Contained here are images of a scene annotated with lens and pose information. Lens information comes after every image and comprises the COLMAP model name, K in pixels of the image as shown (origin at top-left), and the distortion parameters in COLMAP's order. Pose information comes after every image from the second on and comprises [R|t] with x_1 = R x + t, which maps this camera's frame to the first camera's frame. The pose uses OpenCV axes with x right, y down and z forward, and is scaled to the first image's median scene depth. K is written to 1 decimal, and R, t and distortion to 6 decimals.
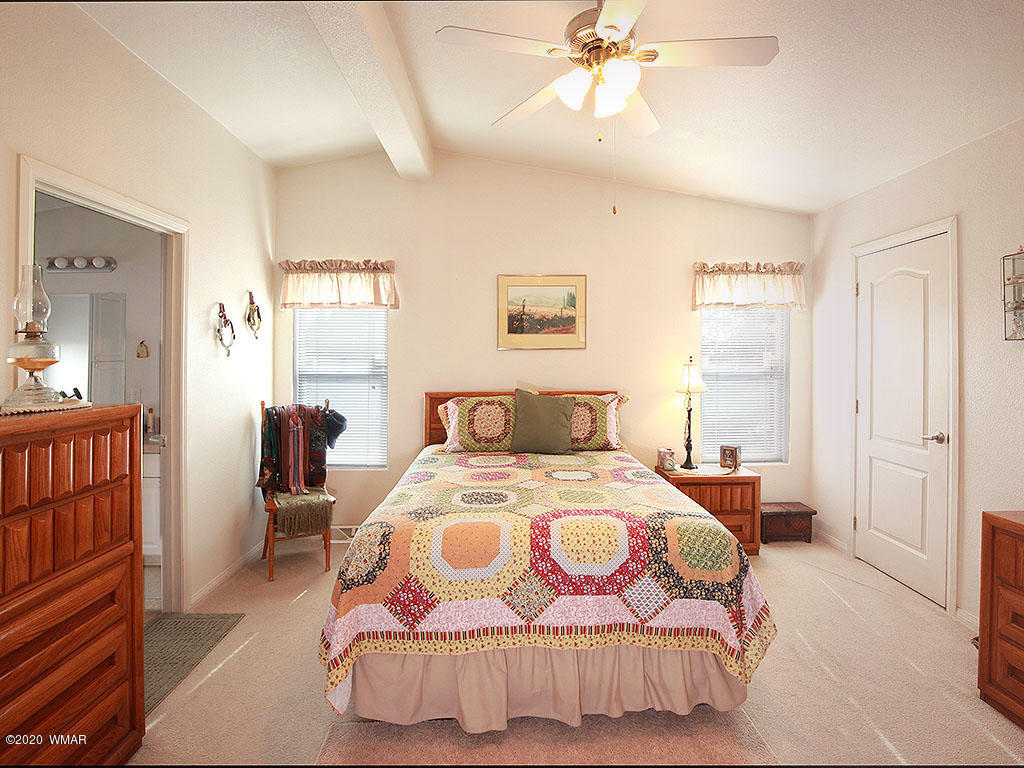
lens RADIAL K [[493.2, 0, 509.7], [0, 493.2, 351.3], [0, 0, 1]] dist [-0.035508, 0.002140]
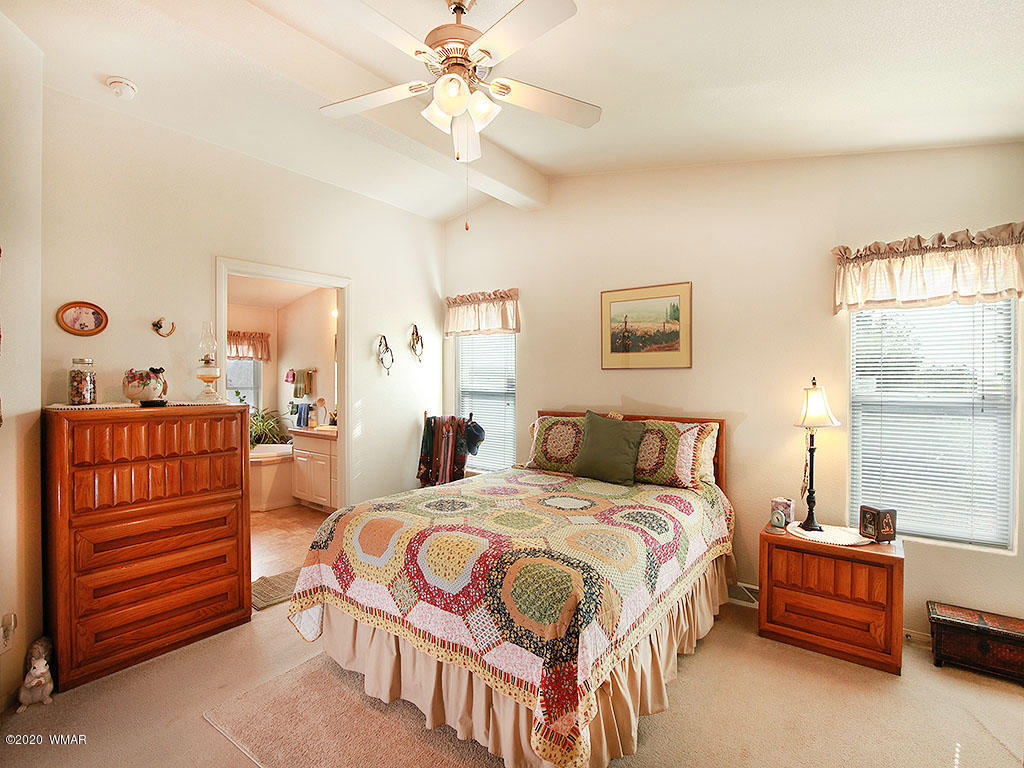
lens RADIAL K [[493.2, 0, 511.9], [0, 493.2, 375.4], [0, 0, 1]] dist [-0.035508, 0.002140]
pose [[0.781697, 0.002793, -0.623652, 0.478328], [0.001771, 0.999976, 0.006698, 0.001361], [0.623655, -0.006340, 0.781674, 0.151646]]
